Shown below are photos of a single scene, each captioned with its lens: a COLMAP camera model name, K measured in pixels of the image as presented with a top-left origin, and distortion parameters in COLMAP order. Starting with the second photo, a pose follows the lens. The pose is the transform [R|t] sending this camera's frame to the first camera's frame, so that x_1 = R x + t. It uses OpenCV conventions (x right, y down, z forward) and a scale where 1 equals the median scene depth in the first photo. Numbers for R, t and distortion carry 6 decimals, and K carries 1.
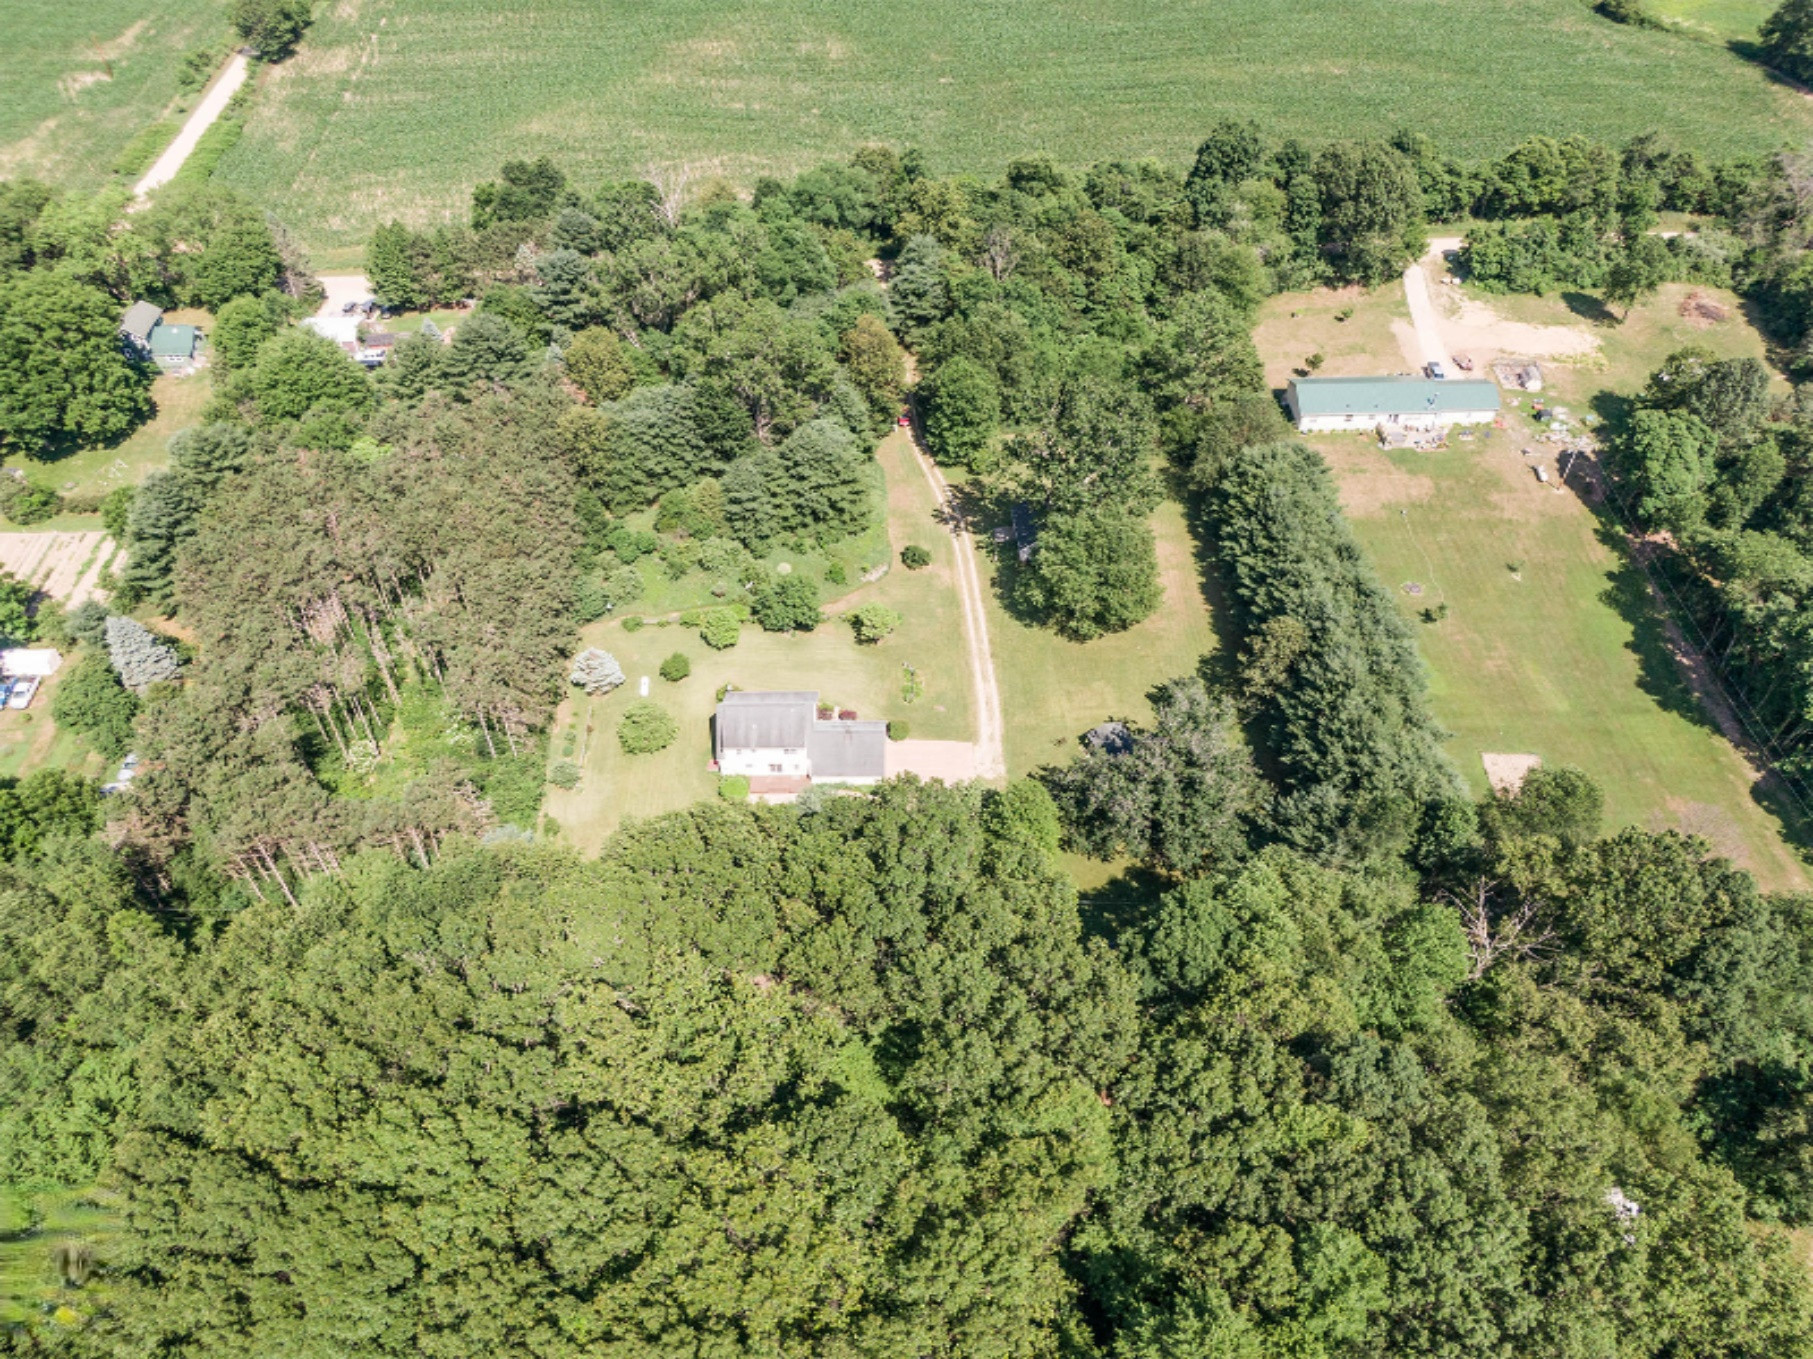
lens RADIAL K [[1300.7, 0, 906.5], [0, 1300.7, 679.5], [0, 0, 1]] dist [-0.007758, -0.002797]
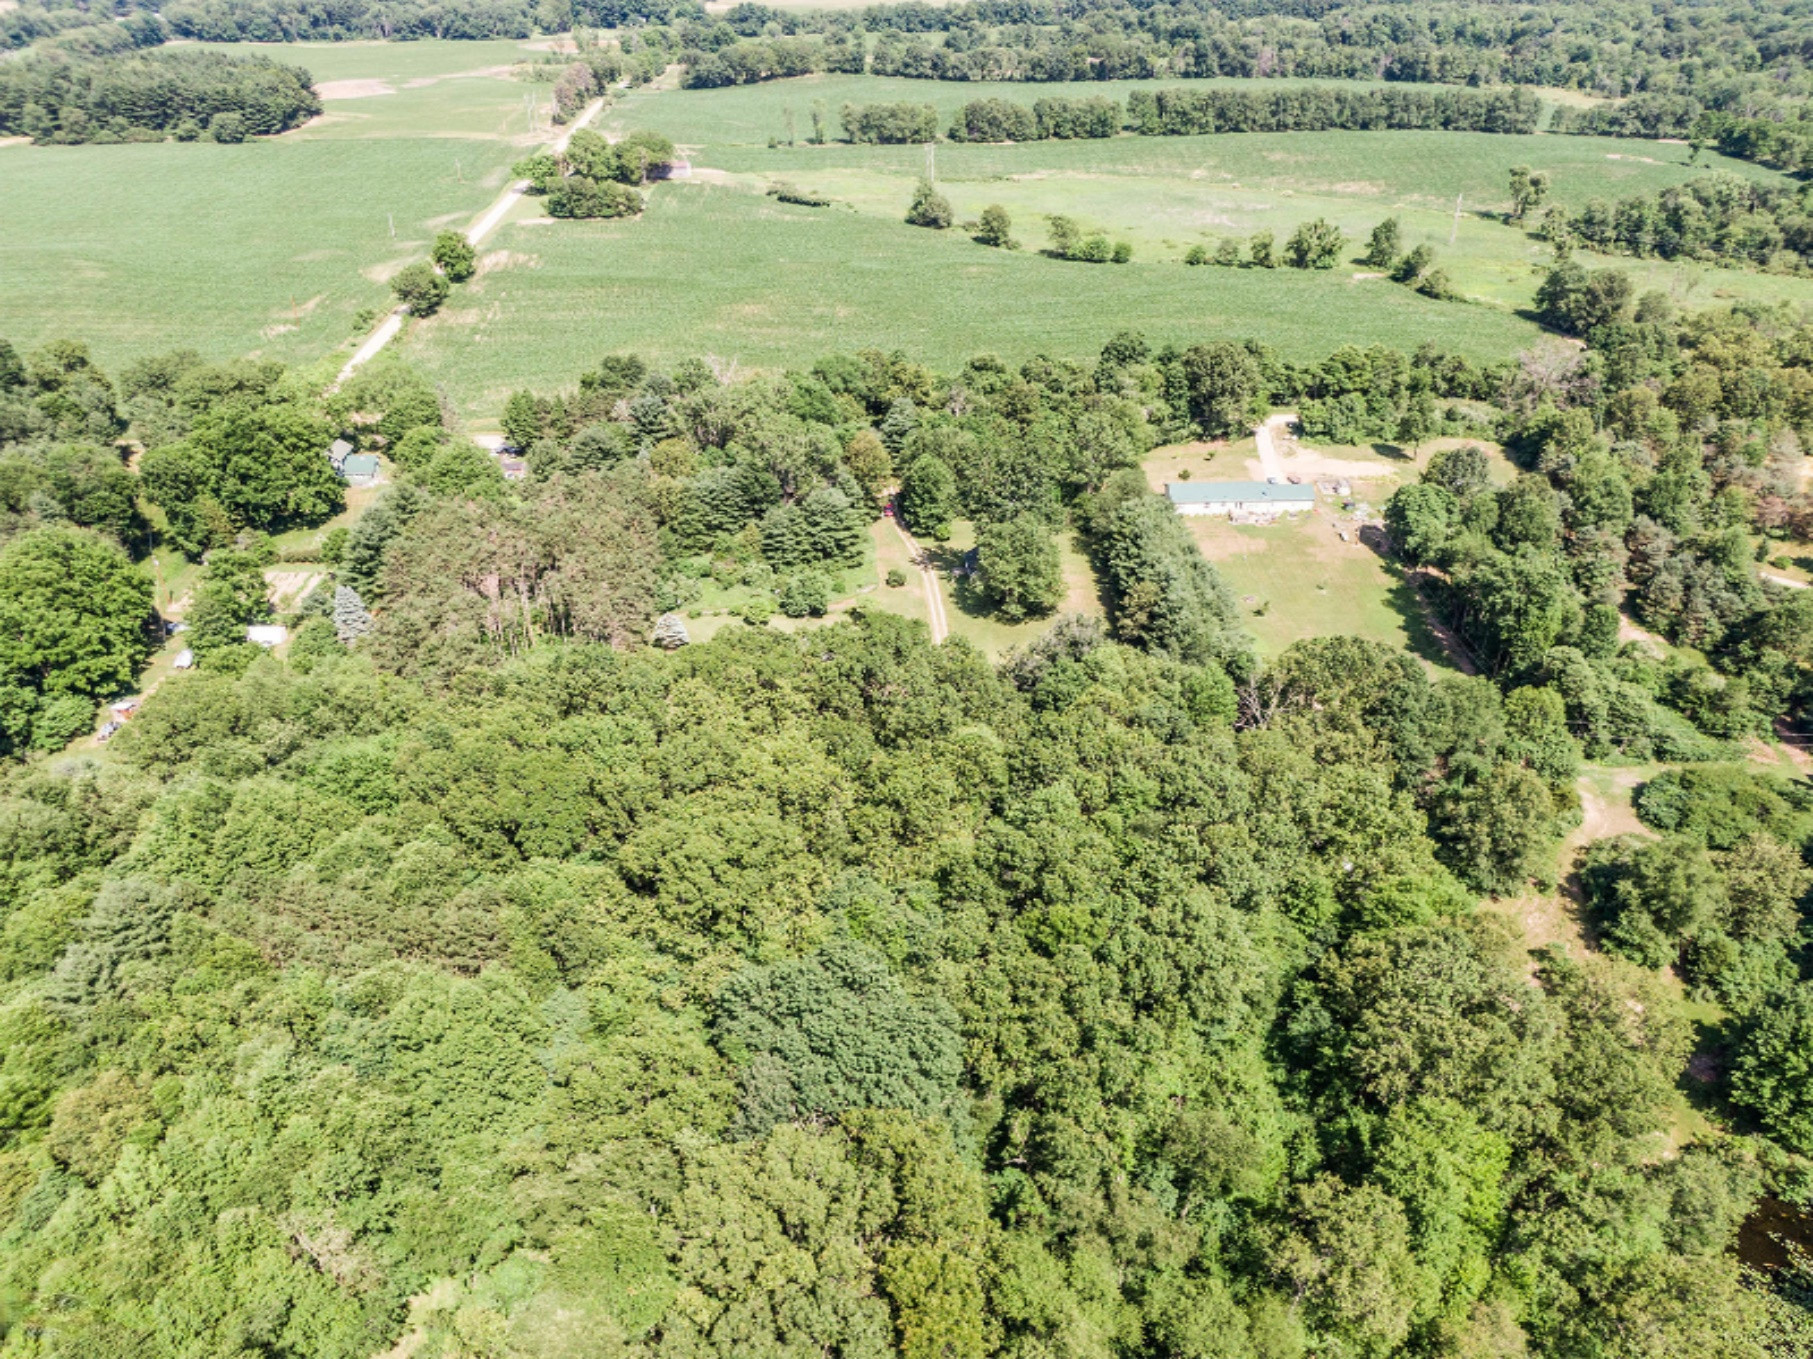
lens RADIAL K [[1299.3, 0, 906.5], [0, 1299.3, 679.5], [0, 0, 1]] dist [0.037673, -0.101733]
pose [[0.999999, 0.000267, 0.001181, 0.015400], [0.000042, 0.967199, -0.254021, 0.332187], [-0.001210, 0.254020, 0.967198, -0.303708]]
